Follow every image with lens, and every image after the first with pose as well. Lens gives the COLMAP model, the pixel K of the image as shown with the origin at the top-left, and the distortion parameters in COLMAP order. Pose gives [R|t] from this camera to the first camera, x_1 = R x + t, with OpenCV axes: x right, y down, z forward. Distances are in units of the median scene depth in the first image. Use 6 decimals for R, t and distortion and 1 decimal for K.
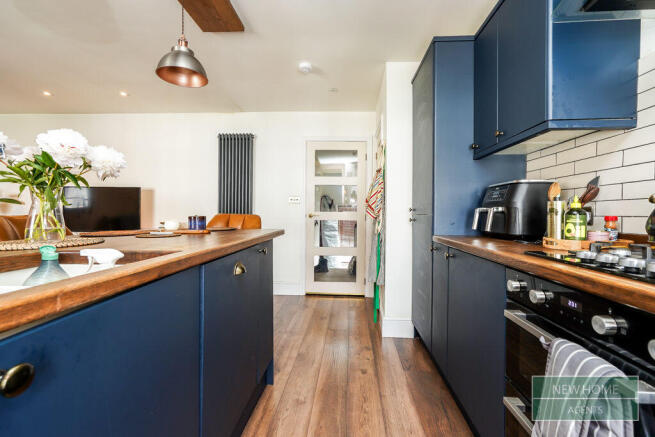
lens RADIAL K [[301.2, 0, 327.9], [0, 301.2, 215.9], [0, 0, 1]] dist [-0.000430, 0.001781]
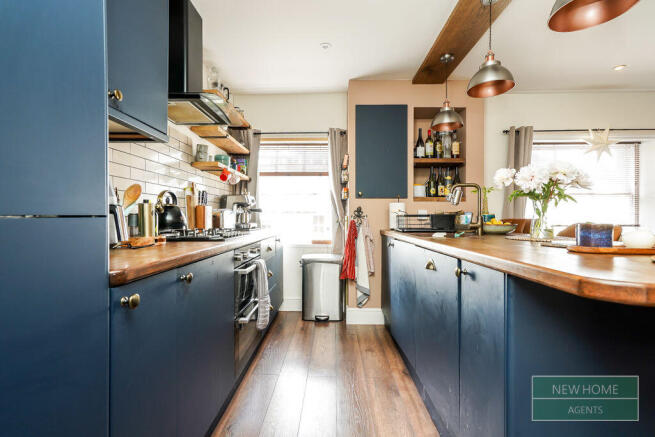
lens RADIAL K [[301.2, 0, 327.5], [0, 301.2, 219.1], [0, 0, 1]] dist [-0.000430, 0.001781]
pose [[-0.998496, -0.007730, -0.054274, 0.150531], [-0.008479, 0.999872, 0.013587, -0.010476], [0.054162, 0.014027, -0.998434, 1.978385]]
